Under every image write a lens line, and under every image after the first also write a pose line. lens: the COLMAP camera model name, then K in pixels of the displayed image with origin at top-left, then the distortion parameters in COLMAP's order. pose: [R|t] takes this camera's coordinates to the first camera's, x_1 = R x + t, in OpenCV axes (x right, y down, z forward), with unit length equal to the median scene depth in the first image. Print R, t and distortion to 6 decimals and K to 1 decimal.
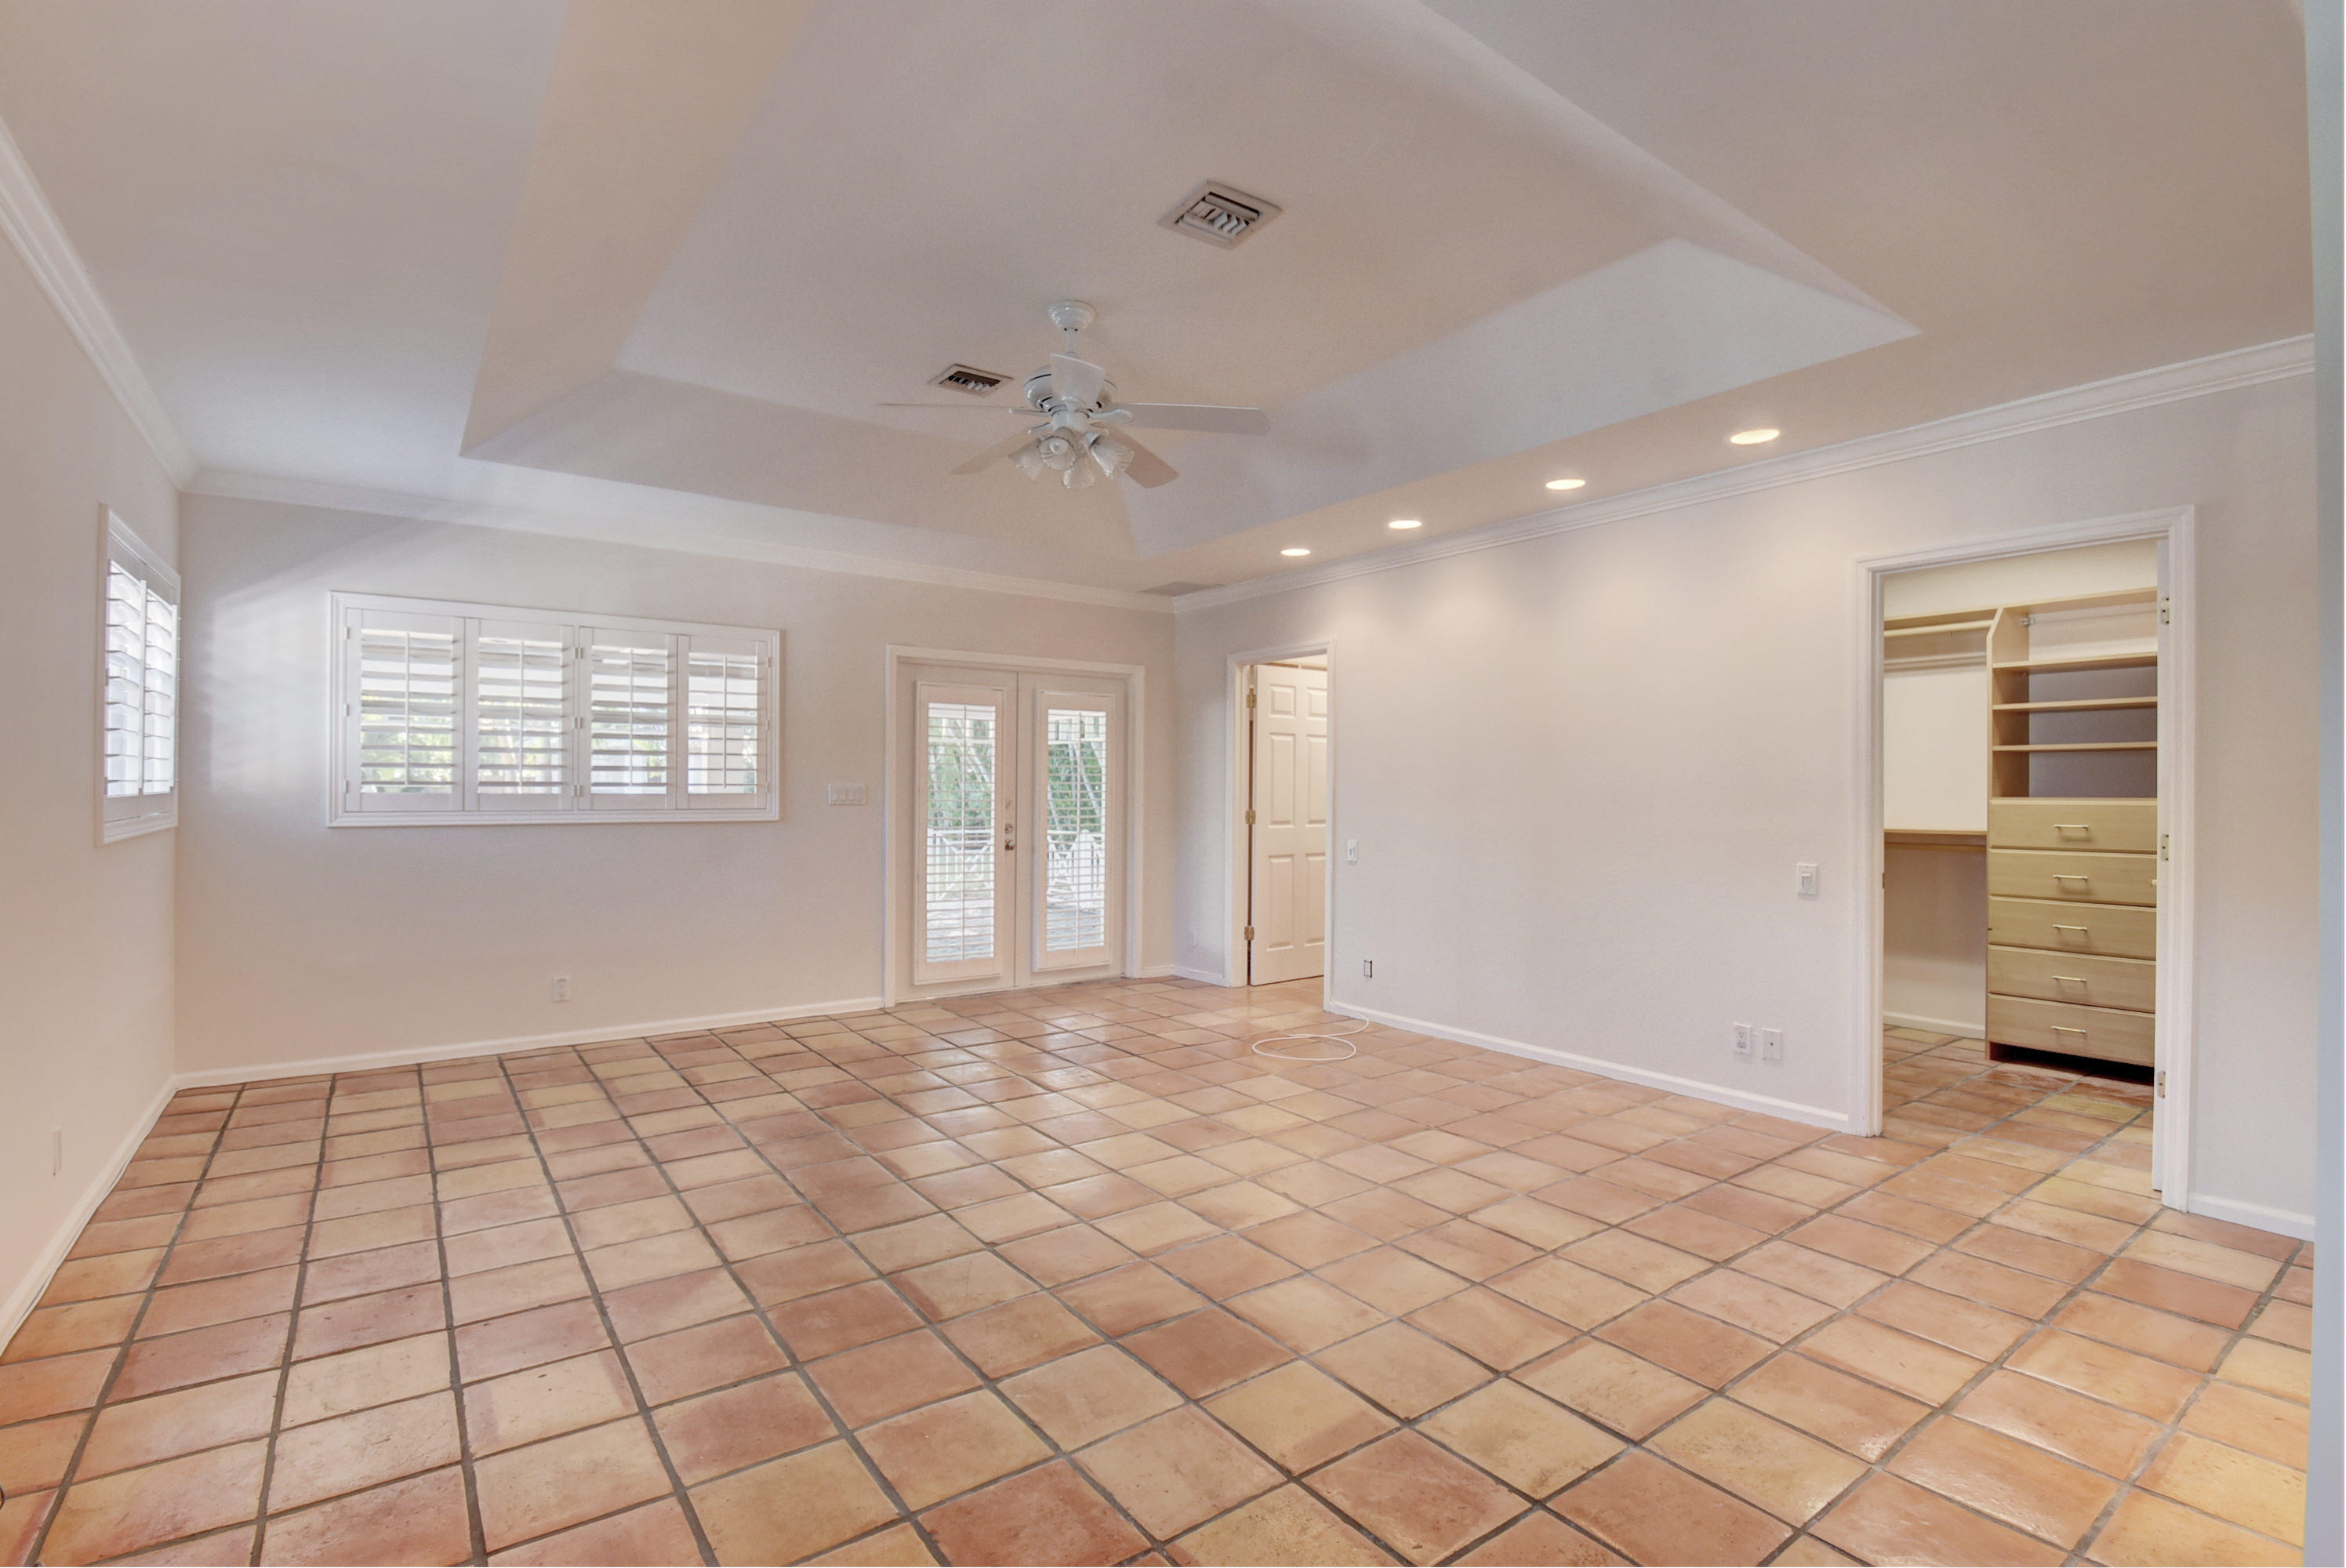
lens RADIAL K [[1072.1, 0, 1168.9], [0, 1072.1, 780.4], [0, 0, 1]] dist [-0.021490, -0.001453]
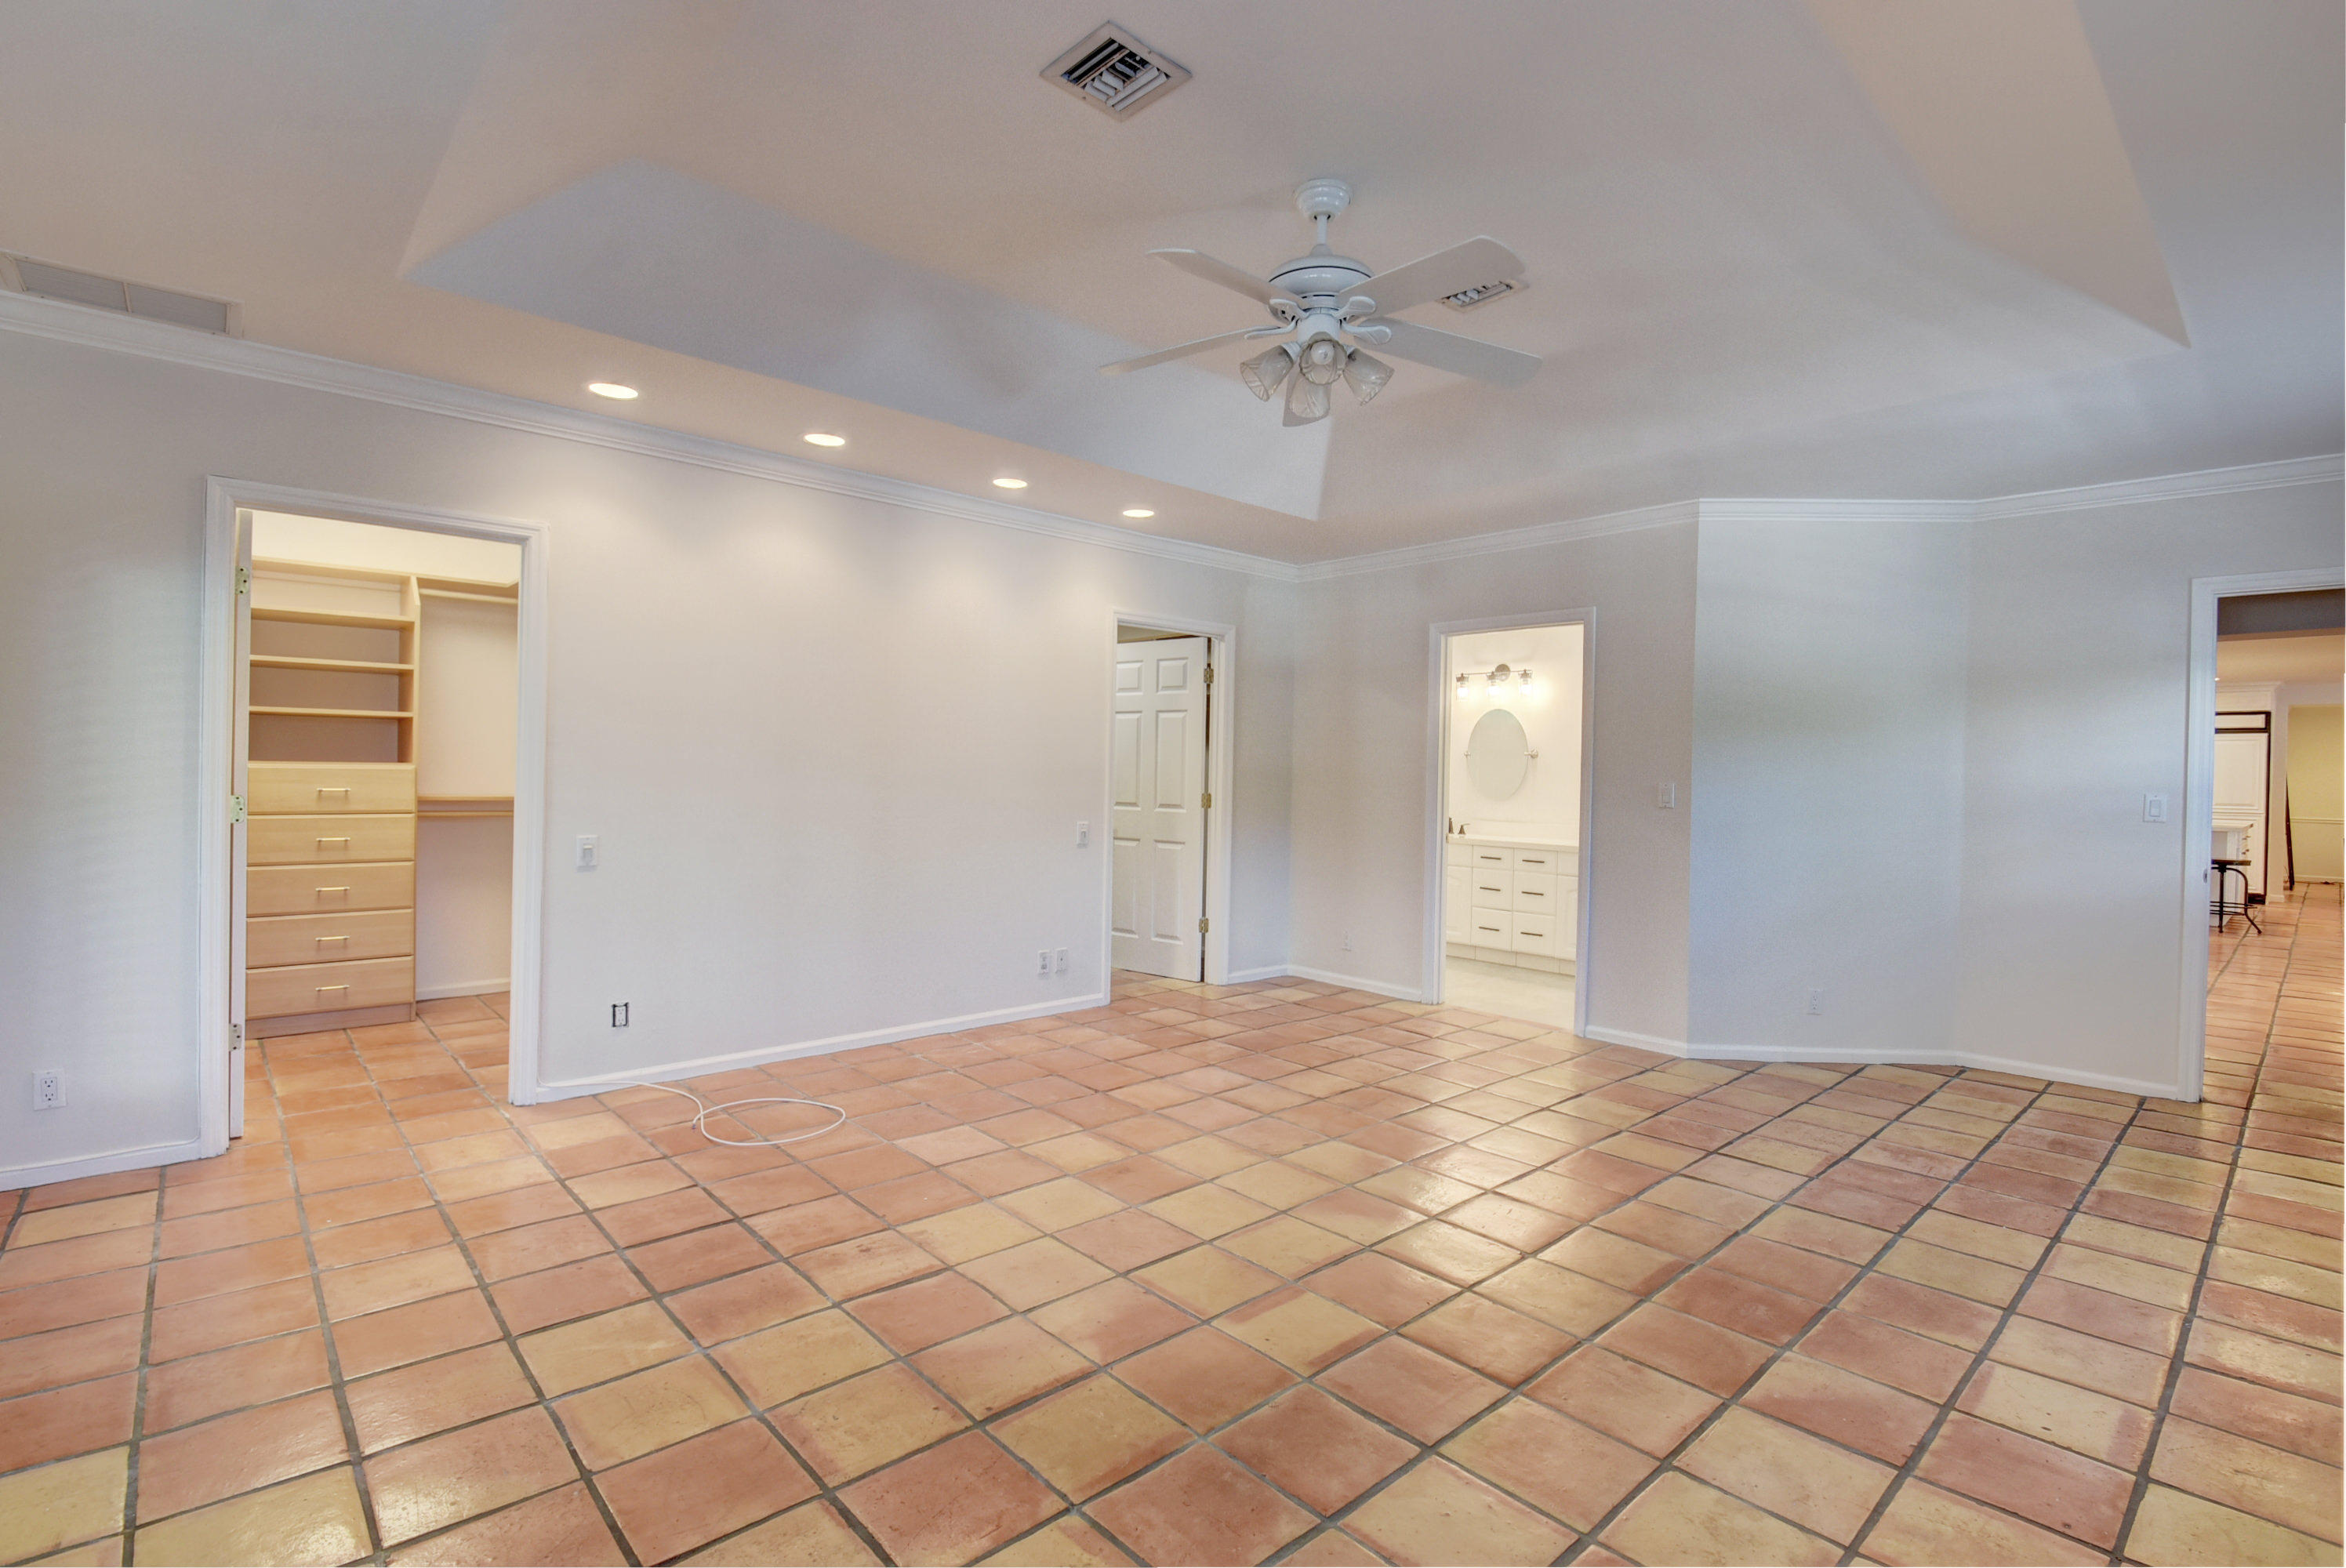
lens RADIAL K [[1072.1, 0, 1169.7], [0, 1072.1, 786.0], [0, 0, 1]] dist [-0.021490, -0.001453]
pose [[-0.099440, -0.024026, 0.994753, -0.854618], [-0.026588, 0.999416, 0.021481, 0.002167], [-0.994688, -0.024312, -0.100021, 1.129373]]
